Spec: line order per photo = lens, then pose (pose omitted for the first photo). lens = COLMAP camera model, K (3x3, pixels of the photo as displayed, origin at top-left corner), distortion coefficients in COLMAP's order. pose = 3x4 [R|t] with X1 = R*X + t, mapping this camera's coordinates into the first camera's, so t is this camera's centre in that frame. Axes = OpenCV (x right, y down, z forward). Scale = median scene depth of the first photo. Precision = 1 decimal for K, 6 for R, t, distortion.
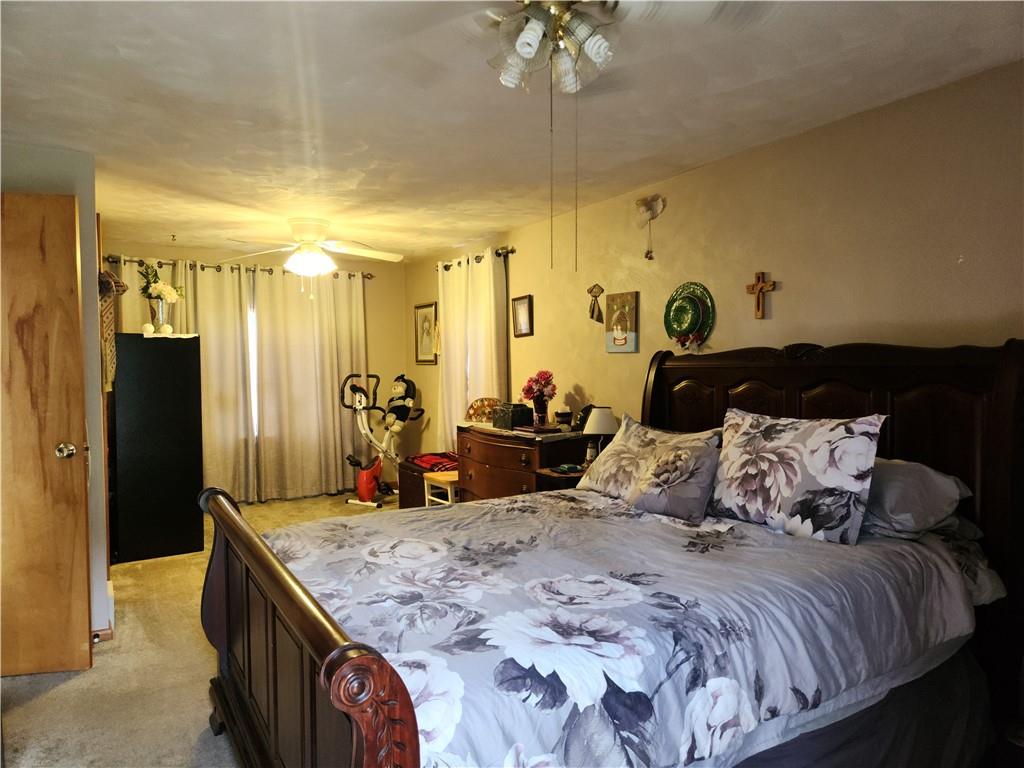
lens RADIAL K [[685.6, 0, 512.0], [0, 685.6, 384.0], [0, 0, 1]] dist [0.090496, -0.082855]
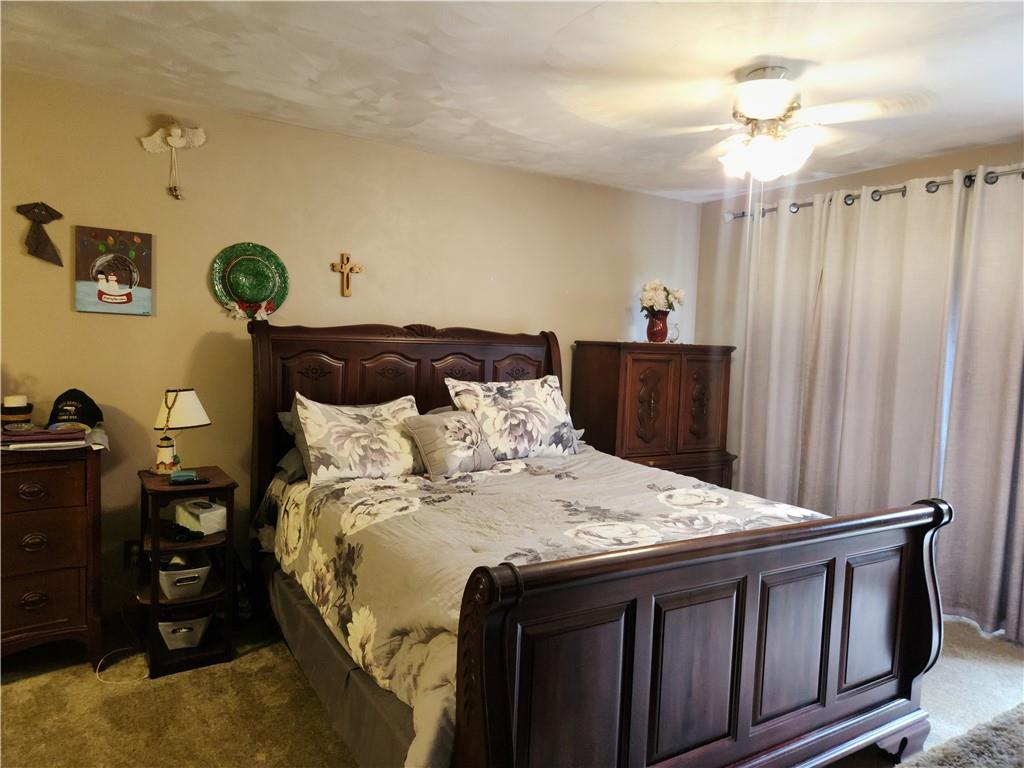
lens RADIAL K [[685.6, 0, 512.0], [0, 685.6, 384.0], [0, 0, 1]] dist [0.090496, -0.082855]
pose [[-0.034631, -0.054558, 0.997910, -0.765609], [-0.002073, 0.998511, 0.054519, -0.017552], [-0.999398, -0.000180, -0.034692, 0.803861]]
